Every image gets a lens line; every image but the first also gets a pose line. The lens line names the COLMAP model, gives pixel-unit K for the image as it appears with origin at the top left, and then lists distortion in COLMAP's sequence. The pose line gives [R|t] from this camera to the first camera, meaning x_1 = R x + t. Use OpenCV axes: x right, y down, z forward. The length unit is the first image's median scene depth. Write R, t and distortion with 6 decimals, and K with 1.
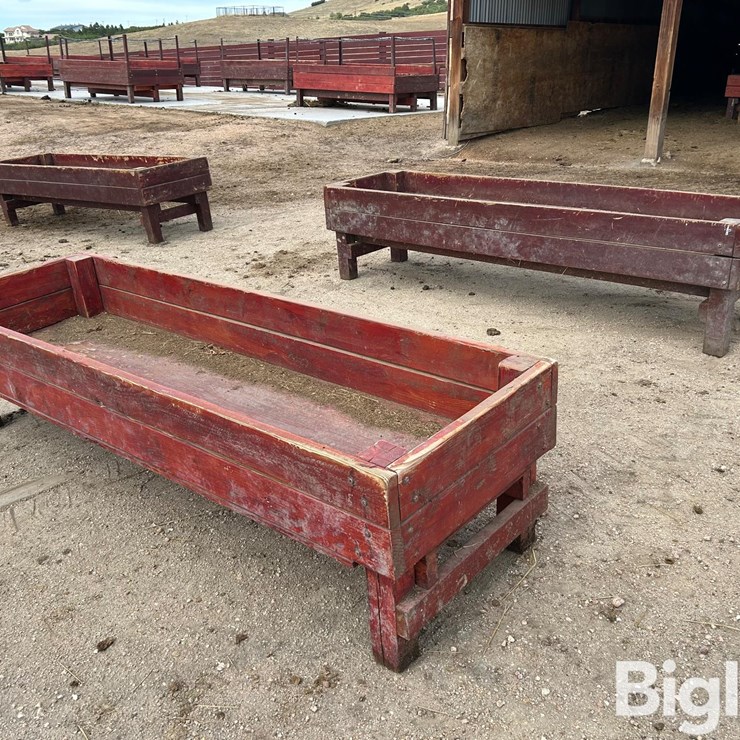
lens RADIAL K [[776.6, 0, 365.4], [0, 776.6, 369.3], [0, 0, 1]] dist [0.022800, 0.000000]
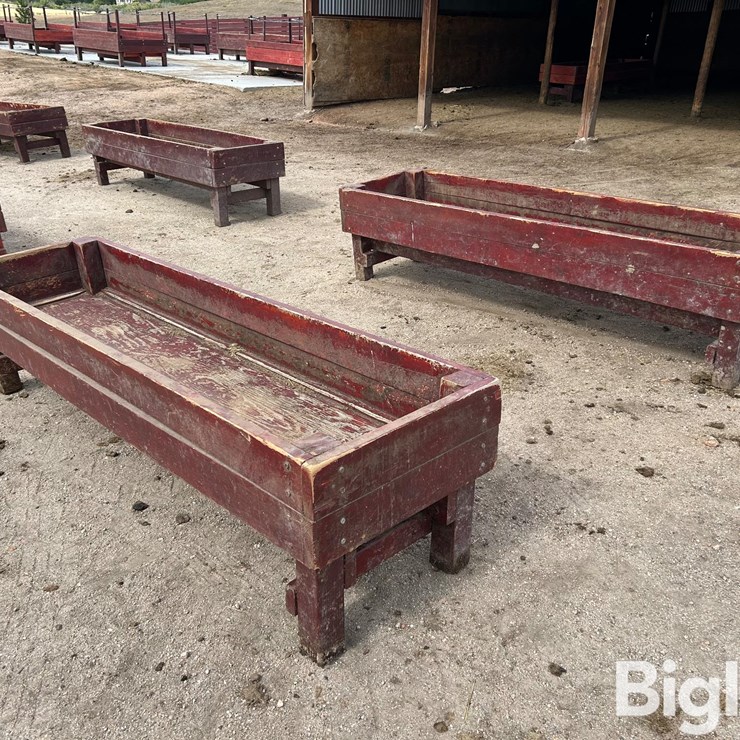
lens RADIAL K [[776.6, 0, 374.9], [0, 776.6, 369.6], [0, 0, 1]] dist [0.022800, 0.000000]
pose [[0.990293, 0.081360, -0.112697, 0.372057], [-0.077240, 0.996191, 0.040463, 0.076382], [0.115559, -0.031366, 0.992805, -0.269220]]
